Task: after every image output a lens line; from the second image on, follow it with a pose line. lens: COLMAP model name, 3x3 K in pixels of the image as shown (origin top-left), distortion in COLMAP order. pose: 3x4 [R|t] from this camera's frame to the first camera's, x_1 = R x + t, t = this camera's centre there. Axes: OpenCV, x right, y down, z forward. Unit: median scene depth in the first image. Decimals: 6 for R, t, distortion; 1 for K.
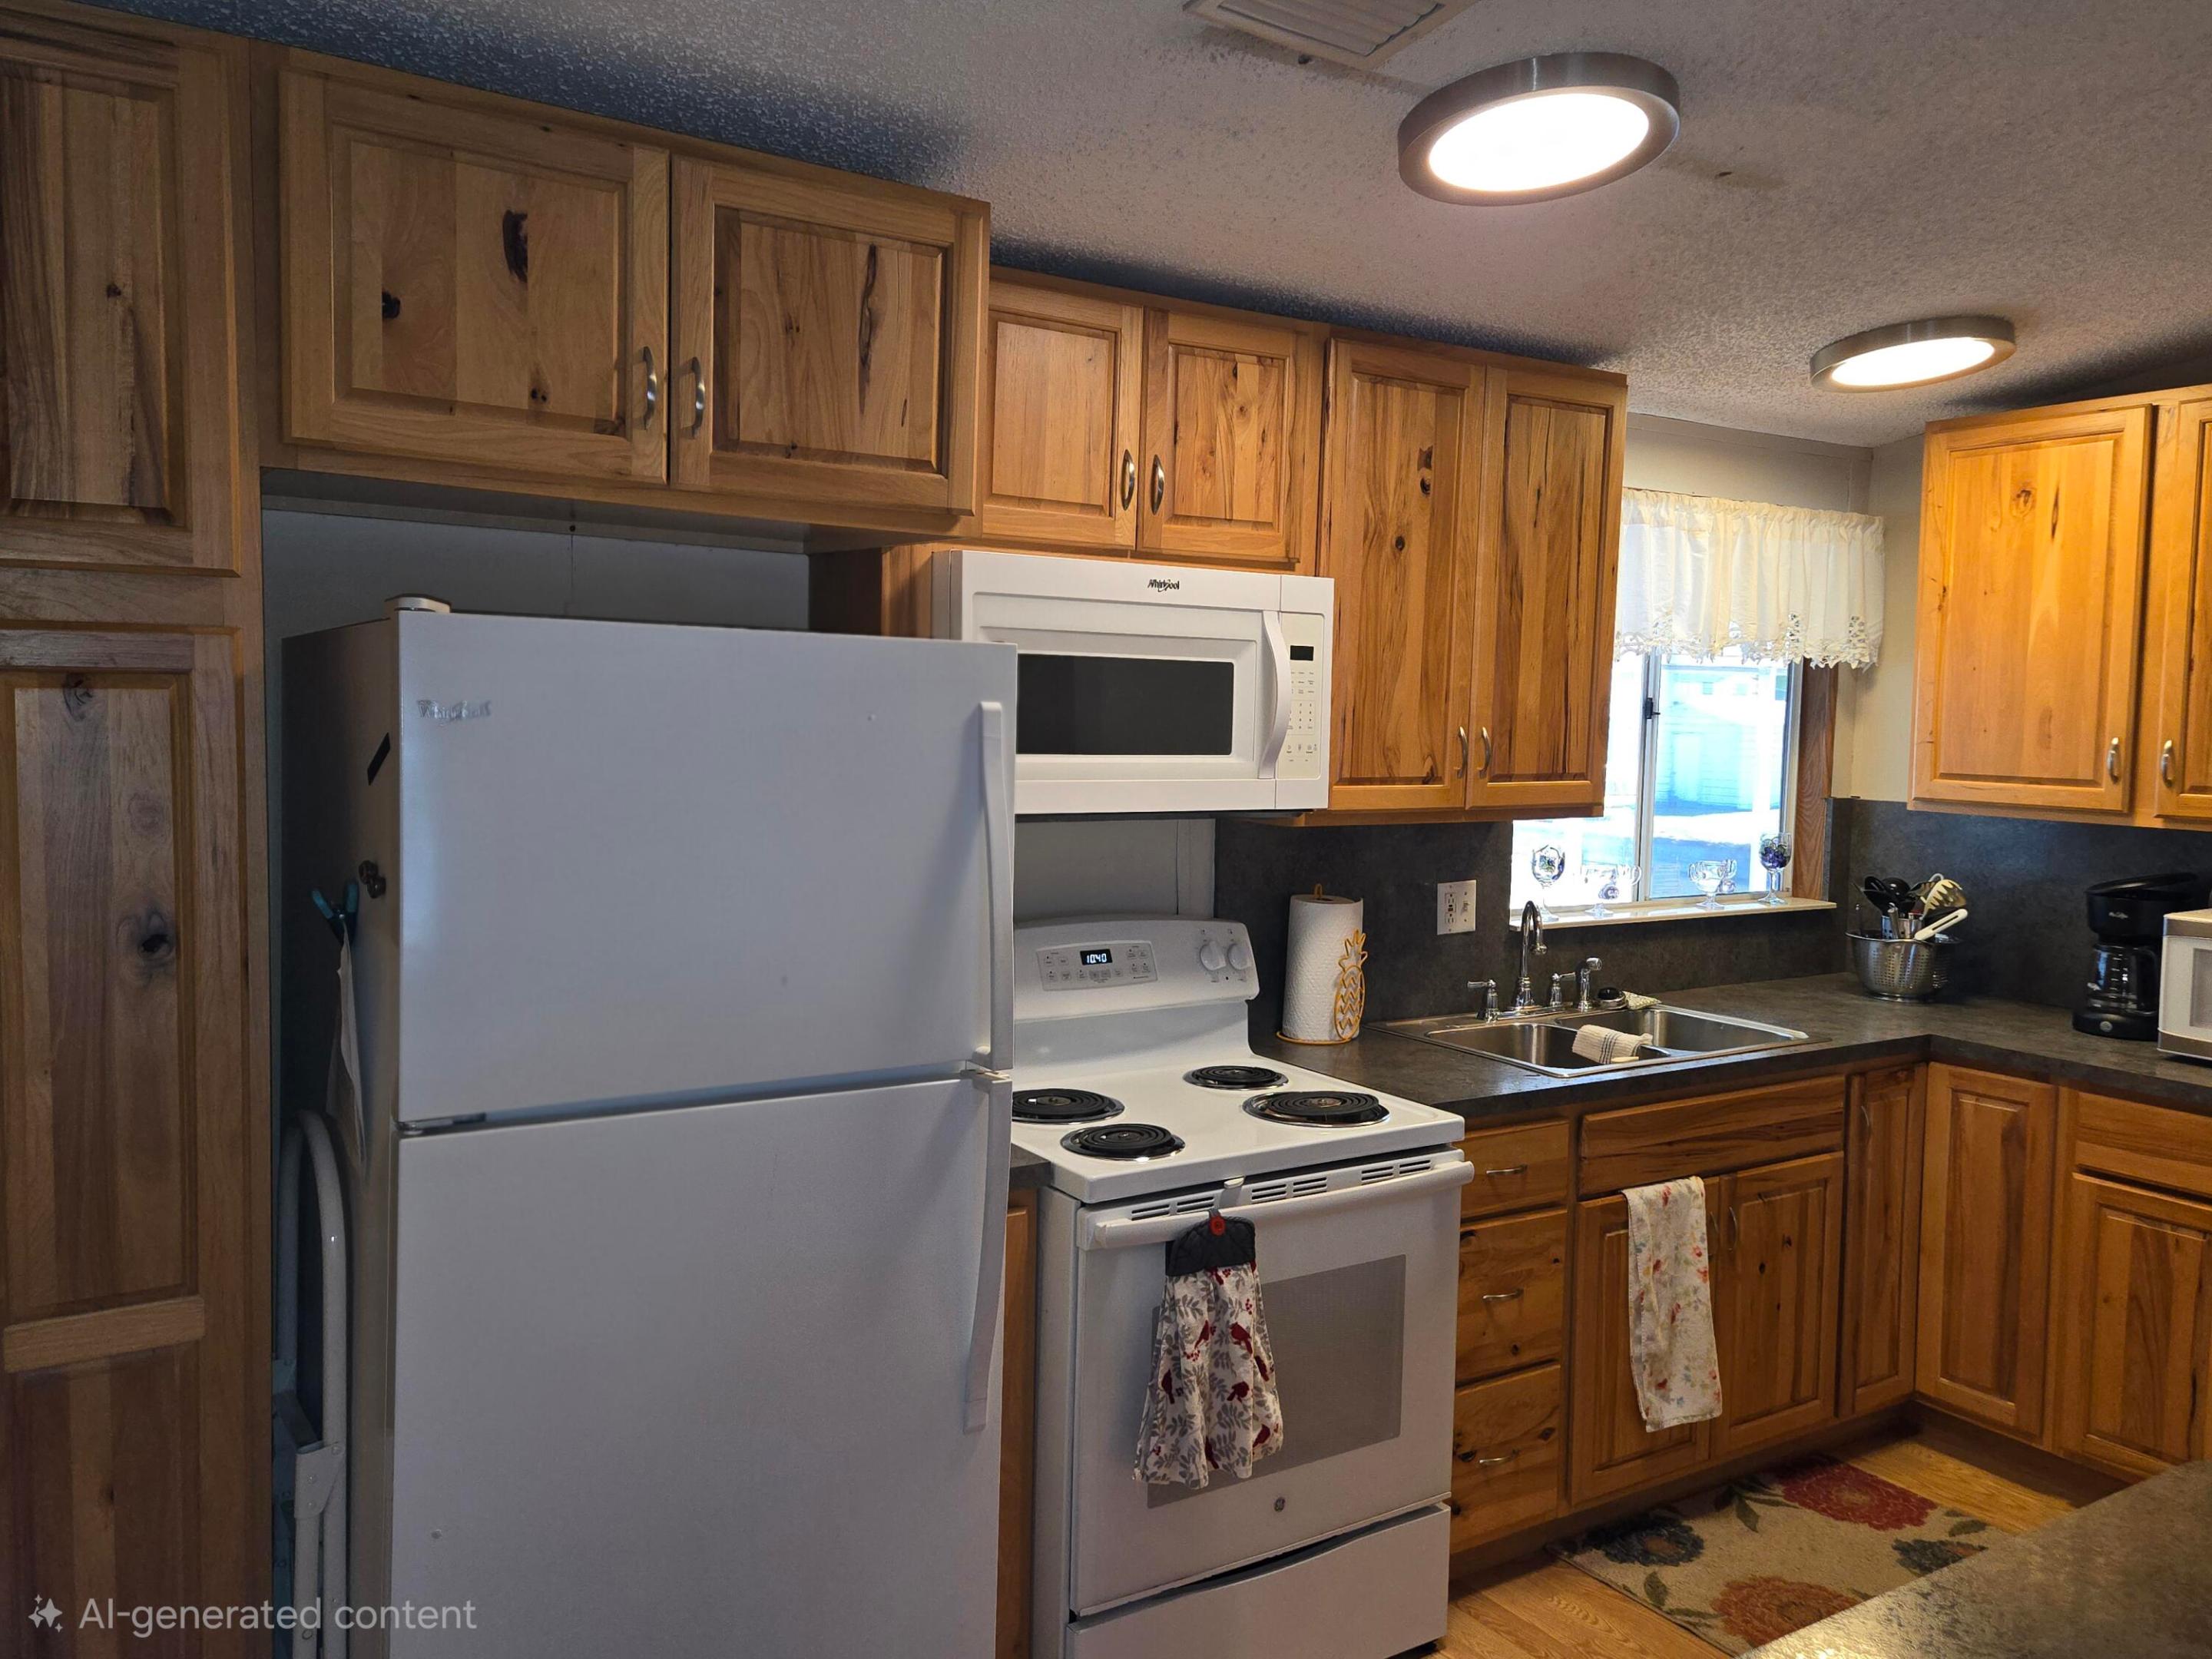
lens RADIAL K [[1709.1, 0, 1131.8], [0, 1709.1, 821.9], [0, 0, 1]] dist [0.112894, -0.120778]
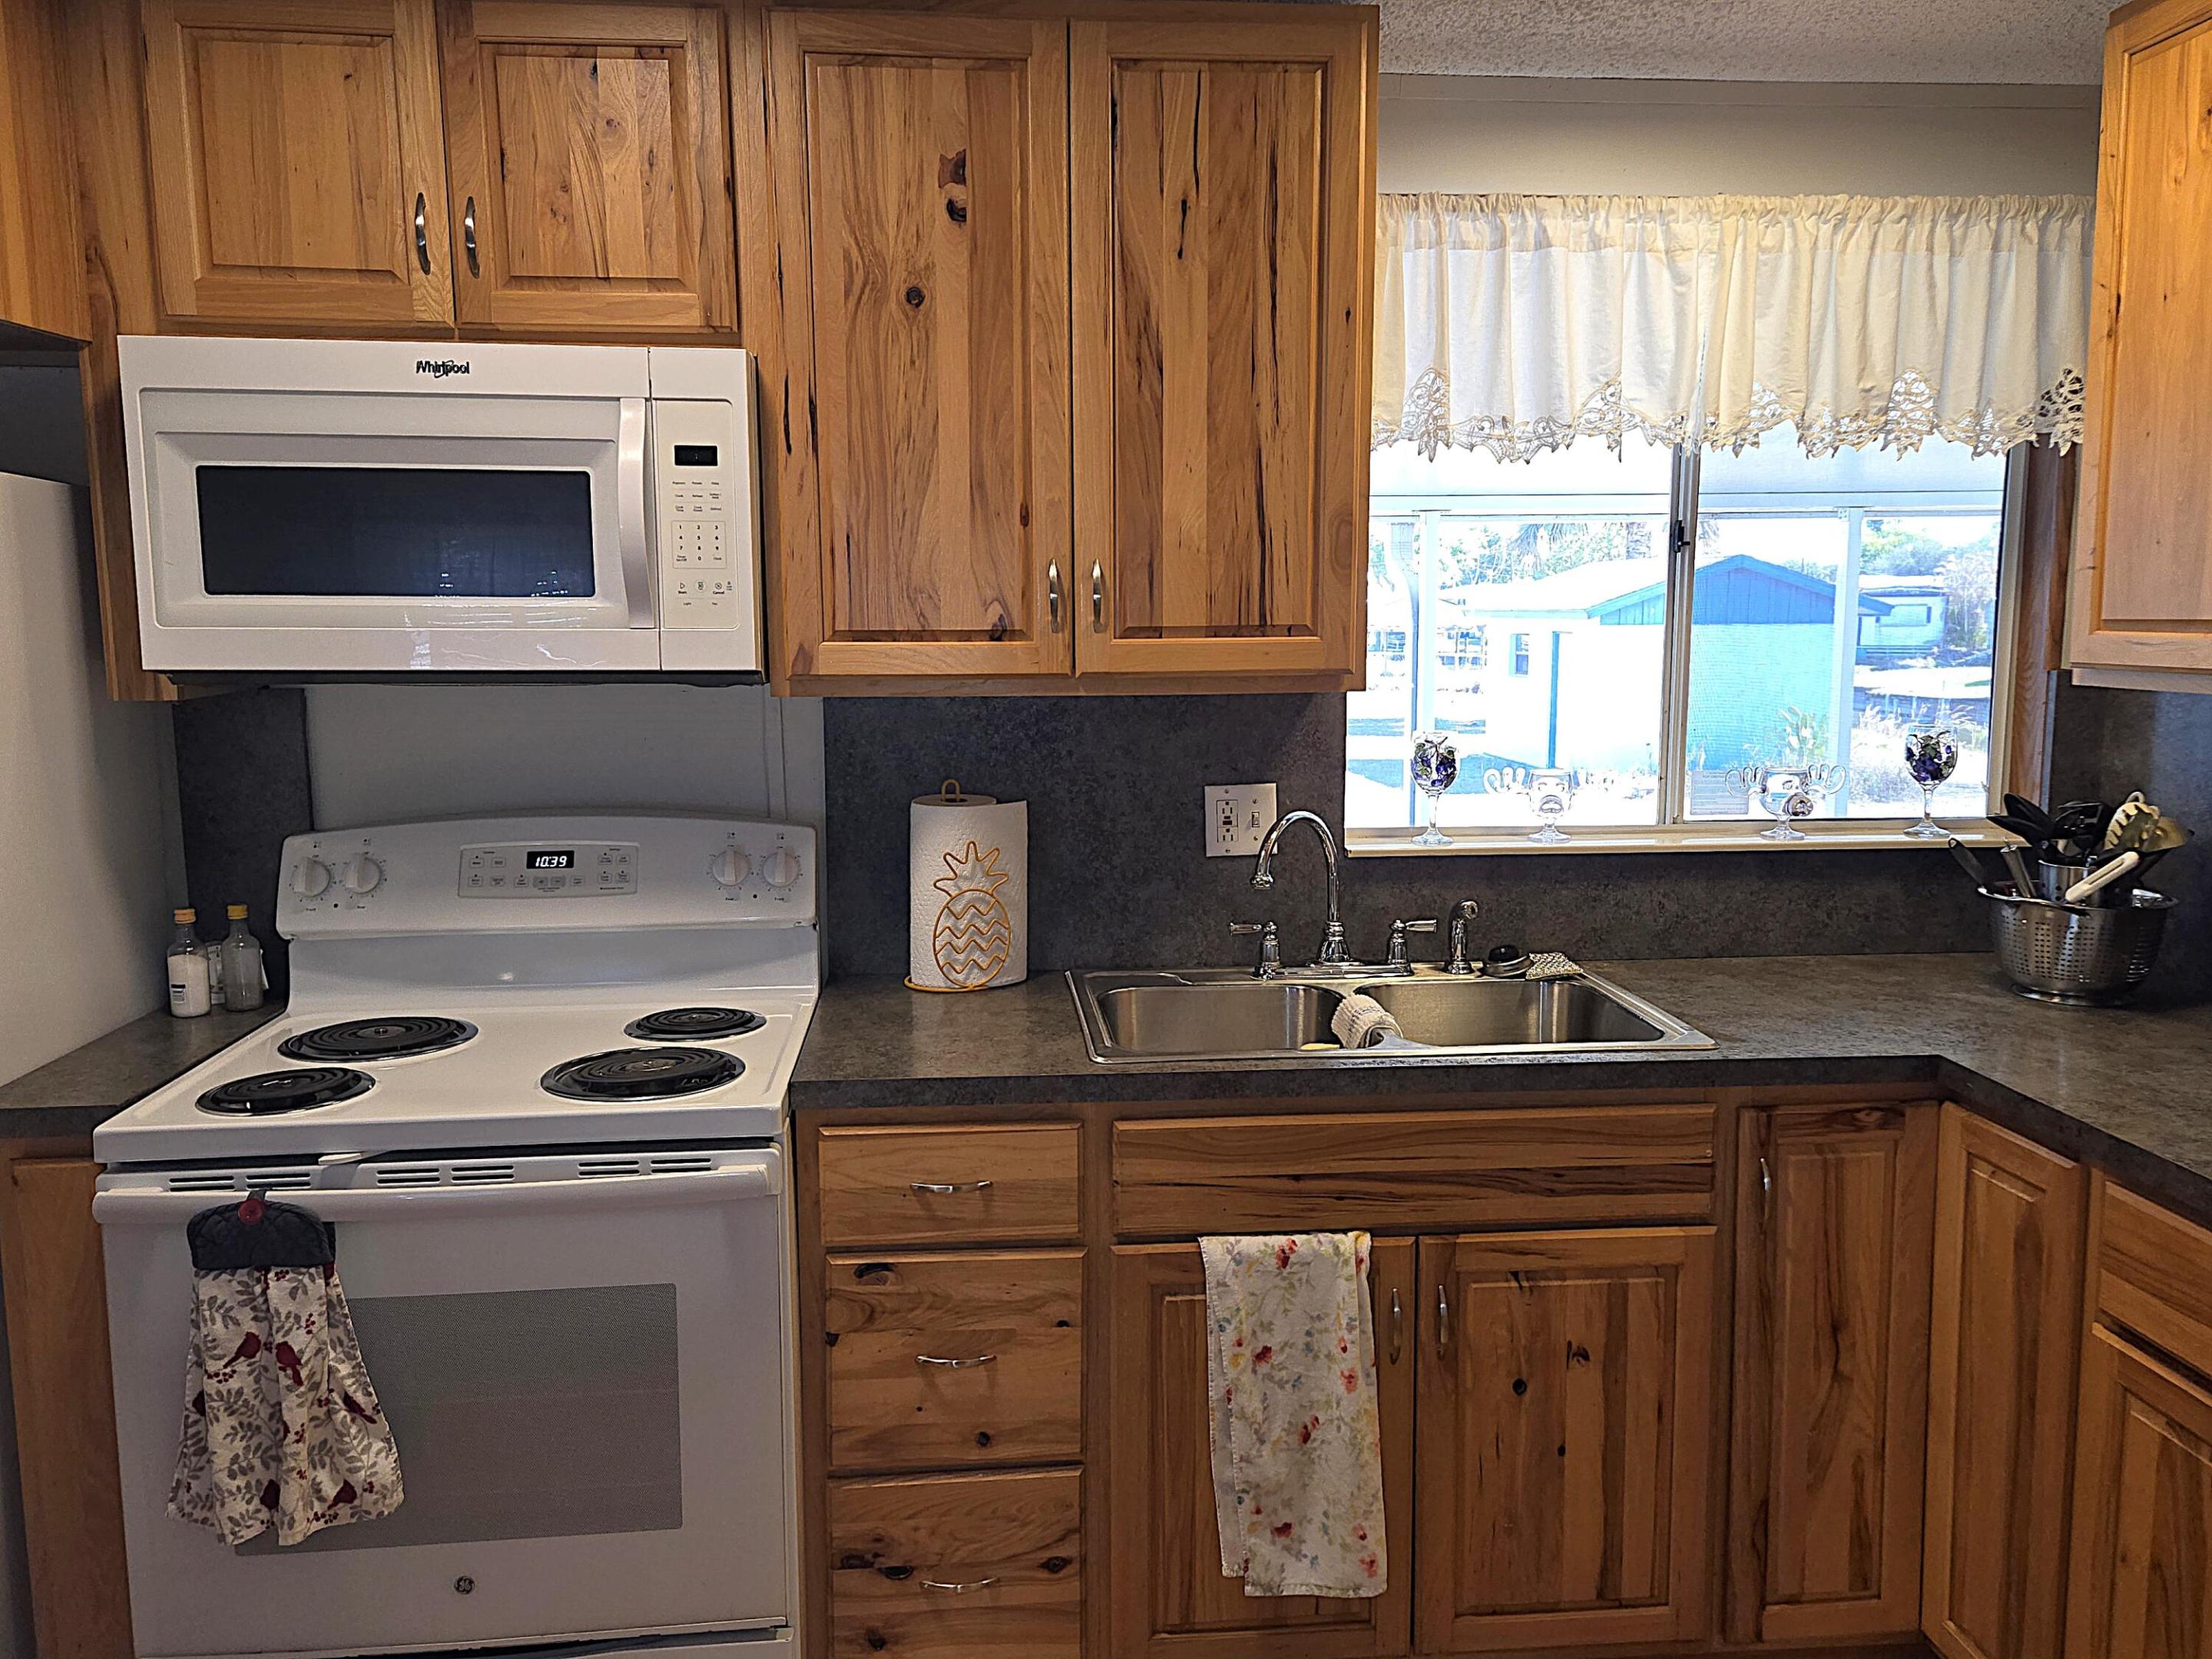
lens RADIAL K [[1741.0, 0, 1111.1], [0, 1741.0, 828.2], [0, 0, 1]] dist [0.097621, -0.084379]
pose [[0.880330, 0.034807, -0.473084, 0.561724], [-0.010384, 0.998479, 0.054140, 0.016238], [0.474249, -0.042748, 0.879352, 0.381228]]
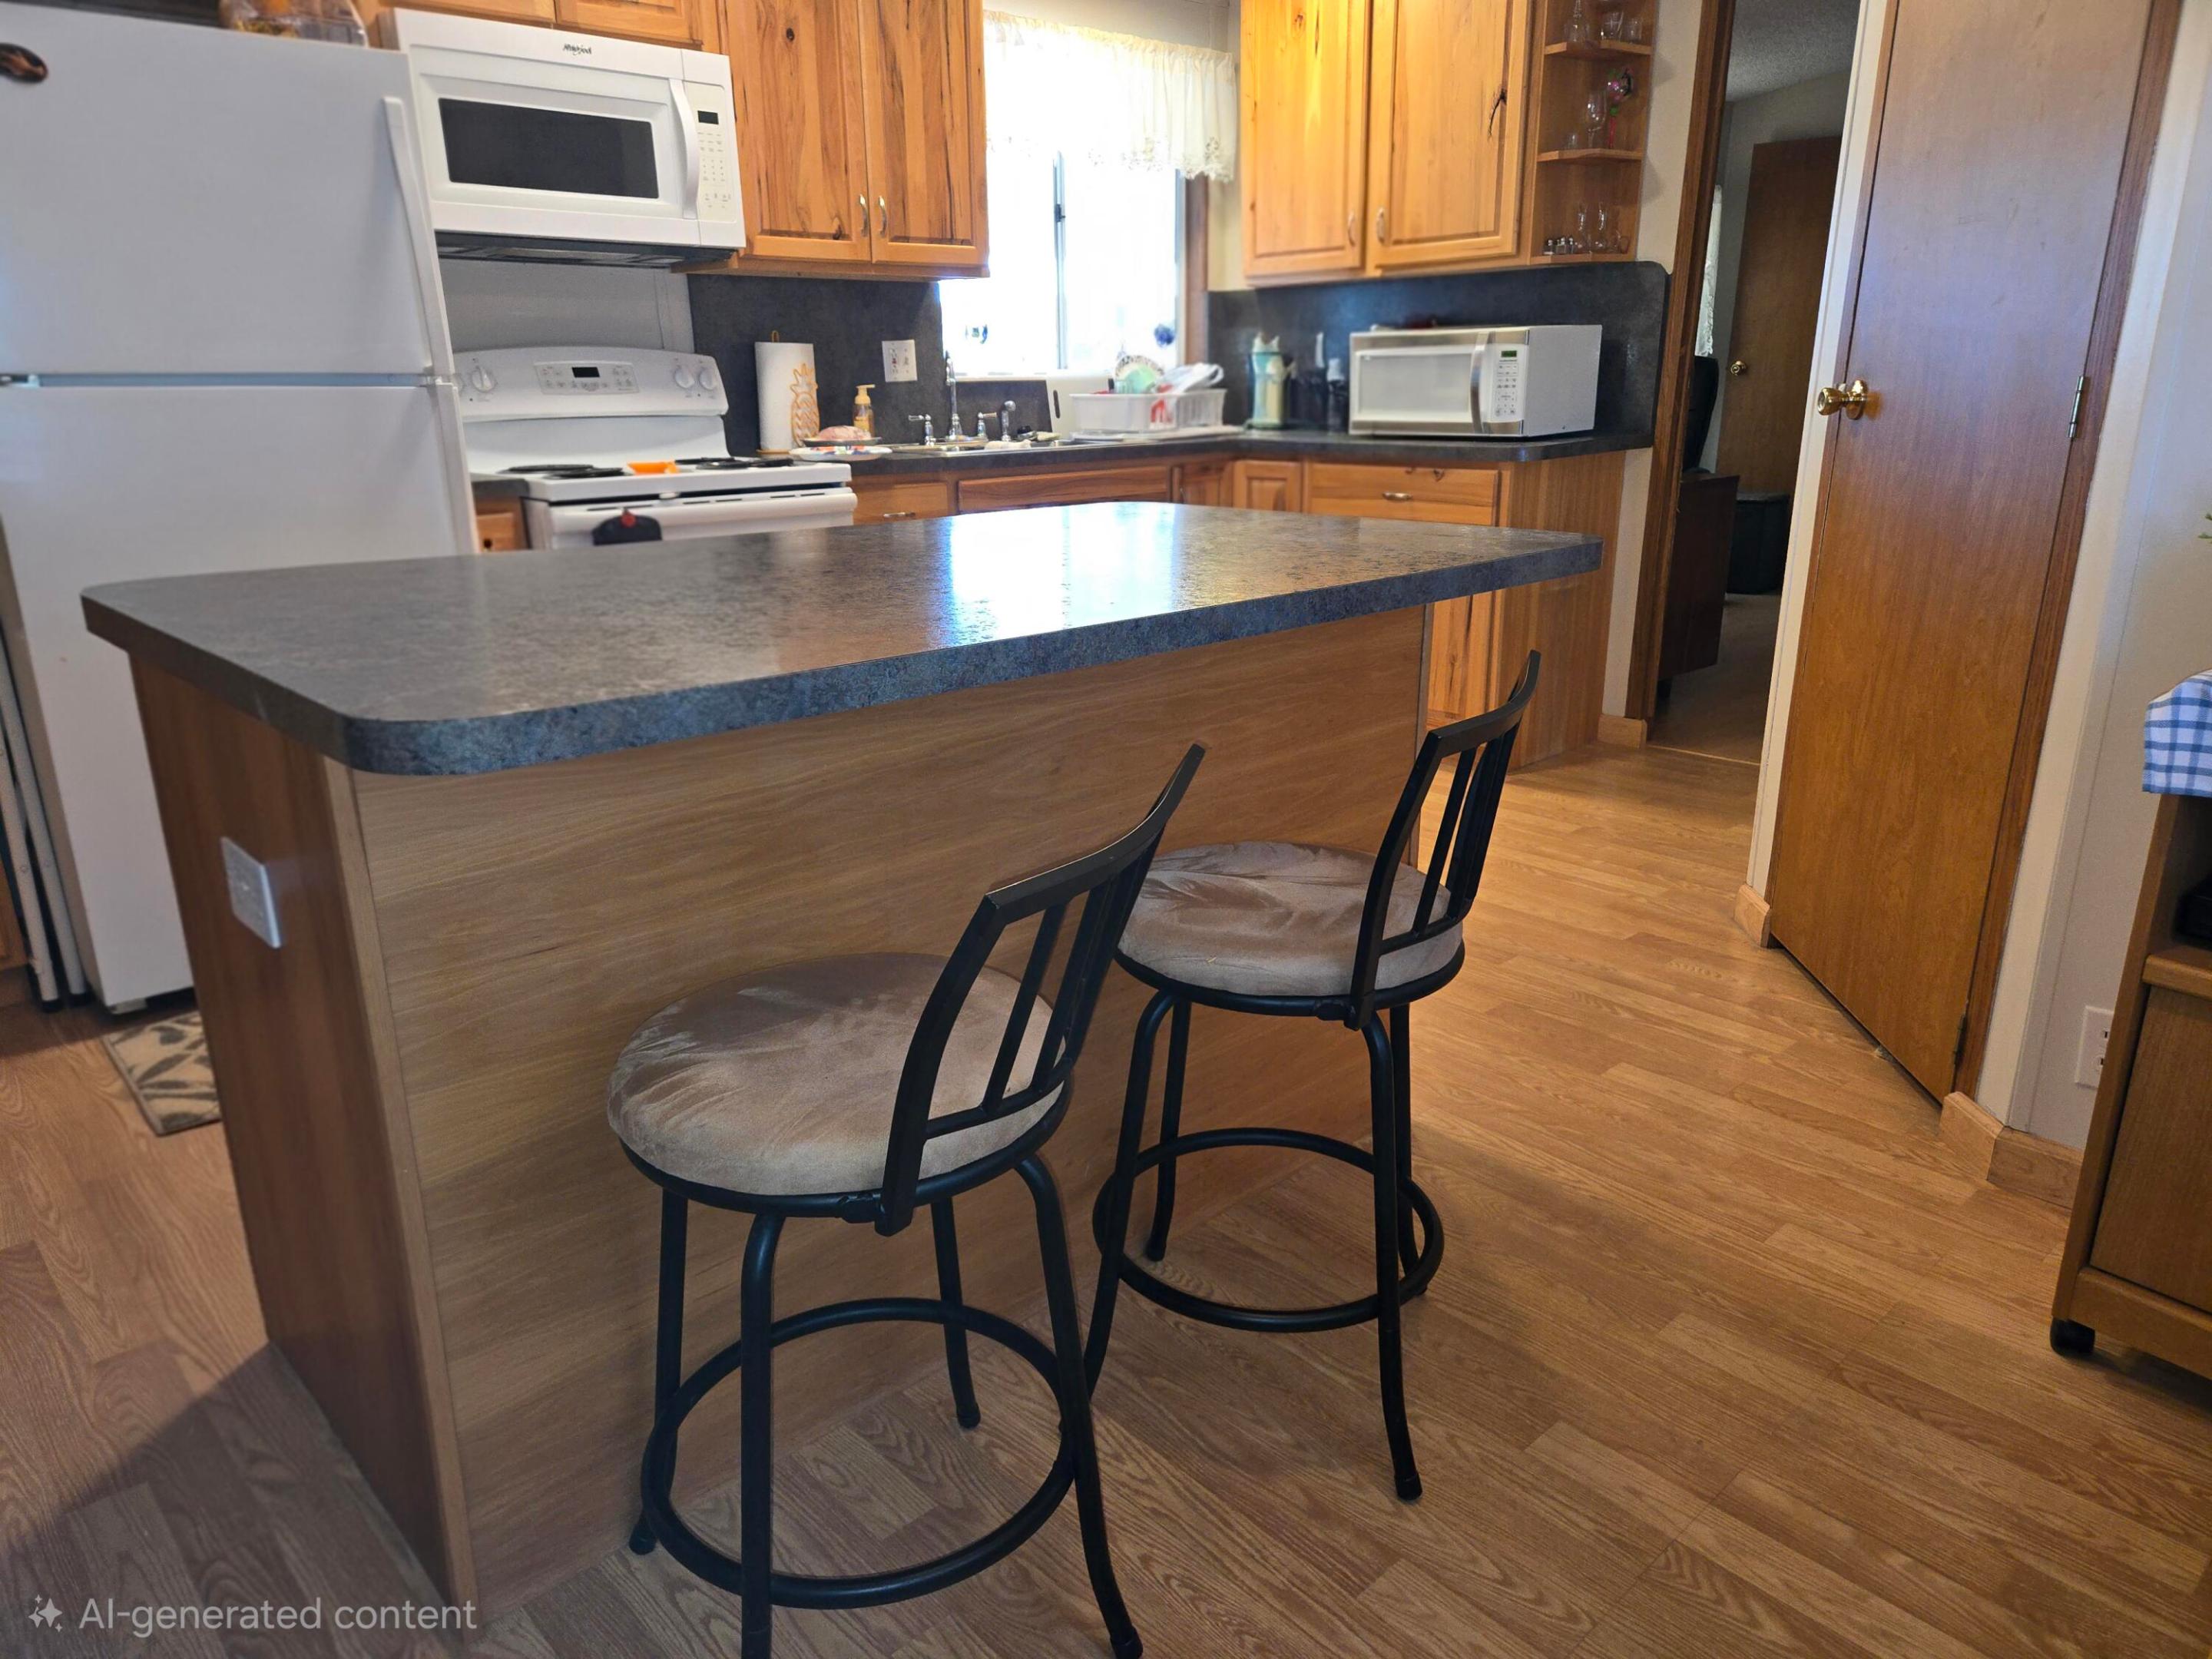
lens RADIAL K [[1465.5, 0, 1100.5], [0, 1465.5, 839.1], [0, 0, 1]] dist [0.077266, -0.063151]
pose [[0.986352, -0.083458, 0.141928, 0.171768], [0.047202, 0.969163, 0.241859, 0.161530], [-0.157736, -0.231859, 0.959875, -0.255935]]
